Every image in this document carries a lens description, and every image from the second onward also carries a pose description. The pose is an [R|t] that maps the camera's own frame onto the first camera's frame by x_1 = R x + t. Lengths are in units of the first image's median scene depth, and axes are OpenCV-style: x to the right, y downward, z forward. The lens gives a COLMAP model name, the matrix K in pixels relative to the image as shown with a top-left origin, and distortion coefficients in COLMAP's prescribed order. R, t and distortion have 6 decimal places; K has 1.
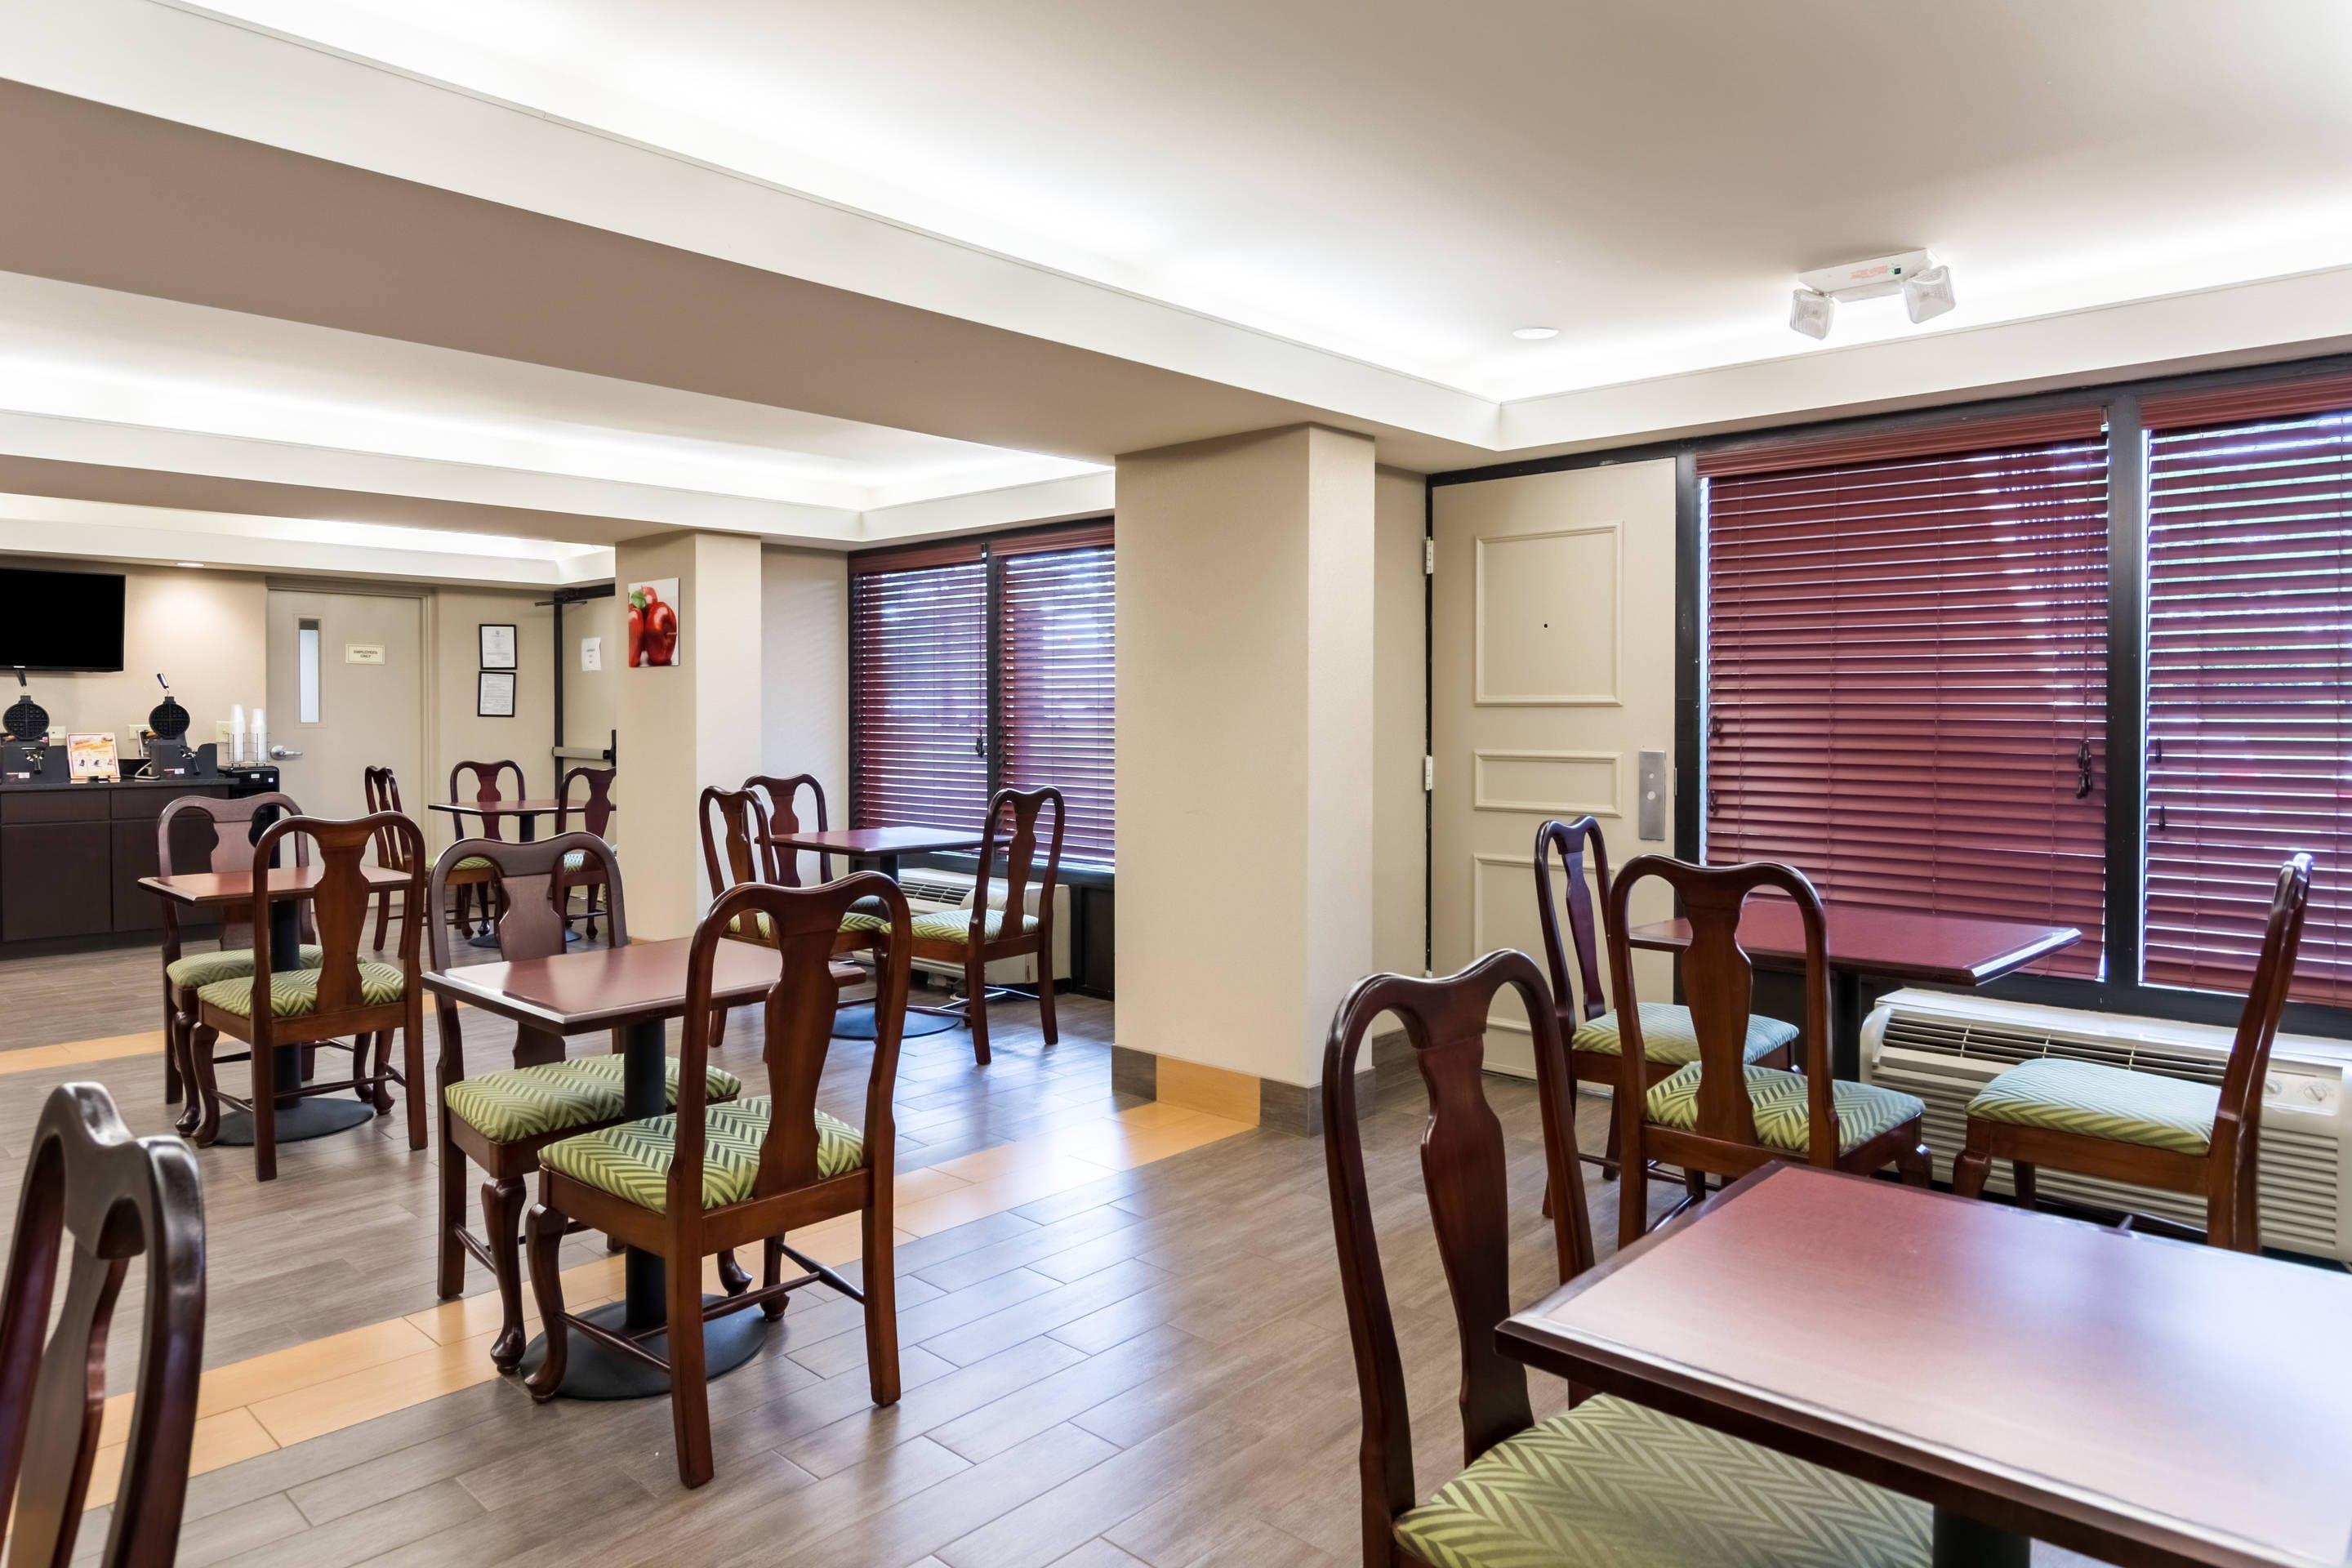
lens RADIAL K [[1566.8, 0, 1175.9], [0, 1566.8, 708.6], [0, 0, 1]] dist [0.036061, 0.005016]
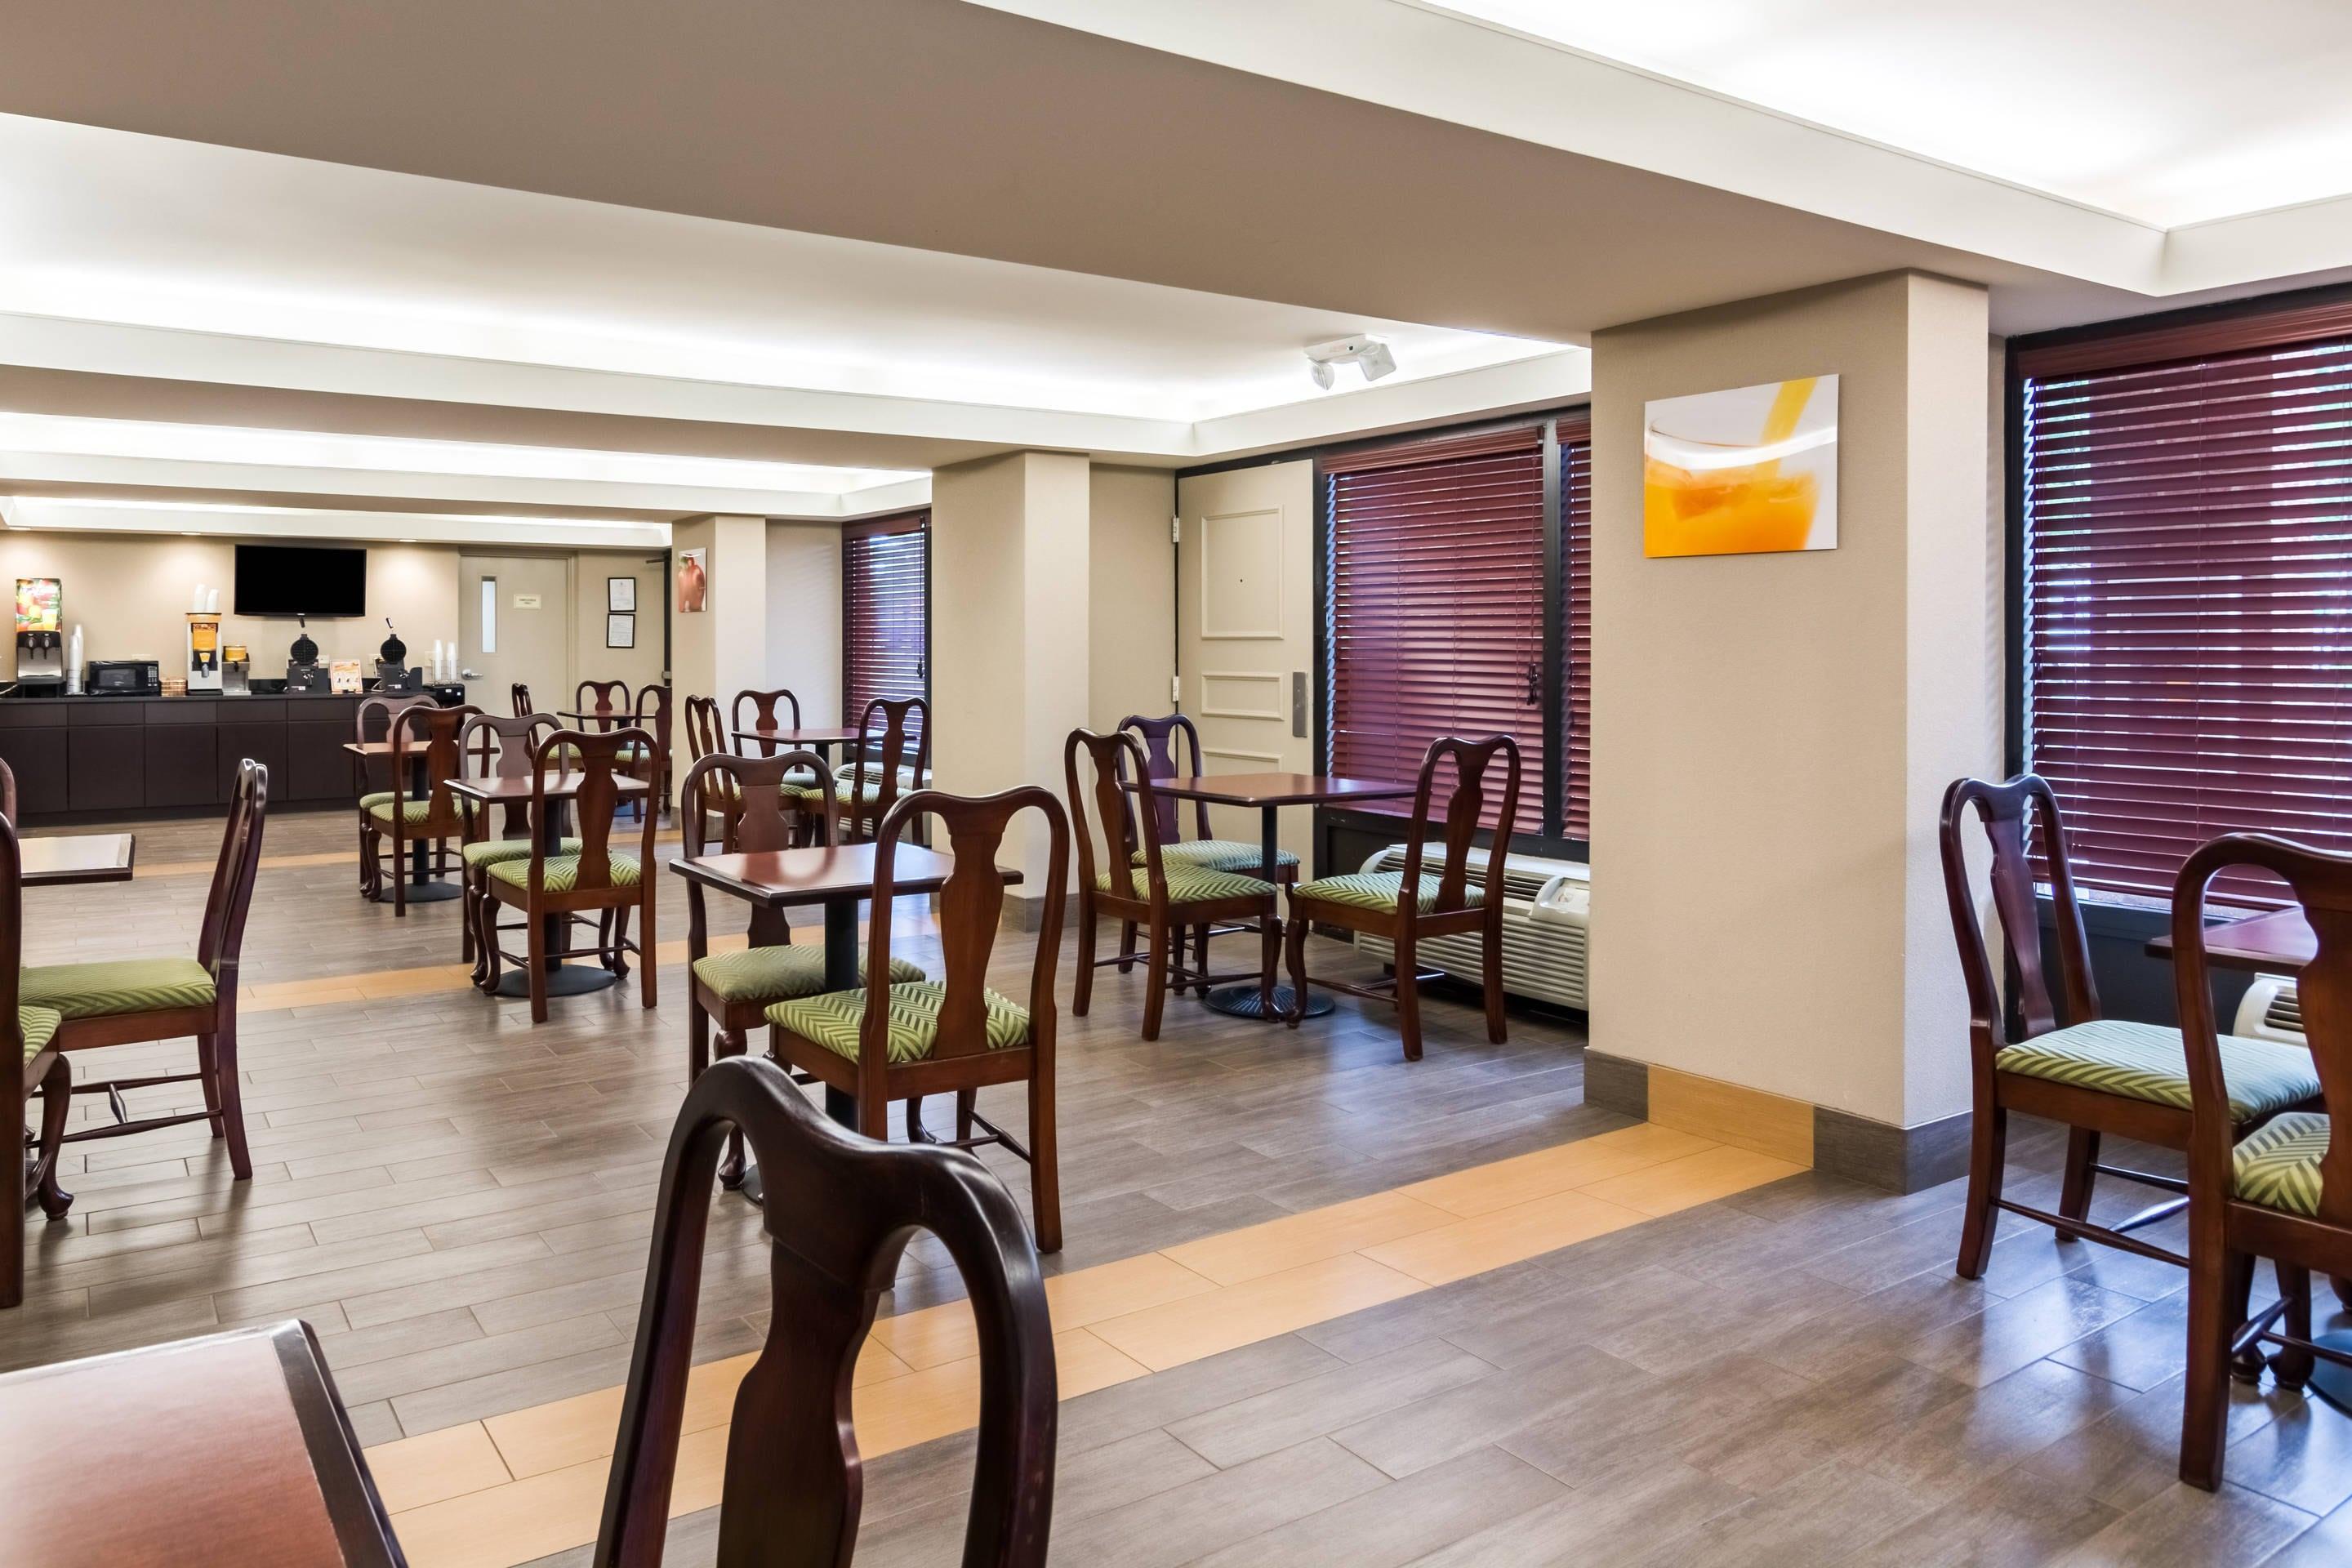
lens RADIAL K [[1629.5, 0, 1174.7], [0, 1629.5, 742.8], [0, 0, 1]] dist [0.005442, 0.001181]
pose [[0.983288, 0.008559, -0.181854, 0.314902], [0.003442, 0.997842, 0.065577, -0.003803], [0.182023, -0.065107, 0.981136, -0.304728]]
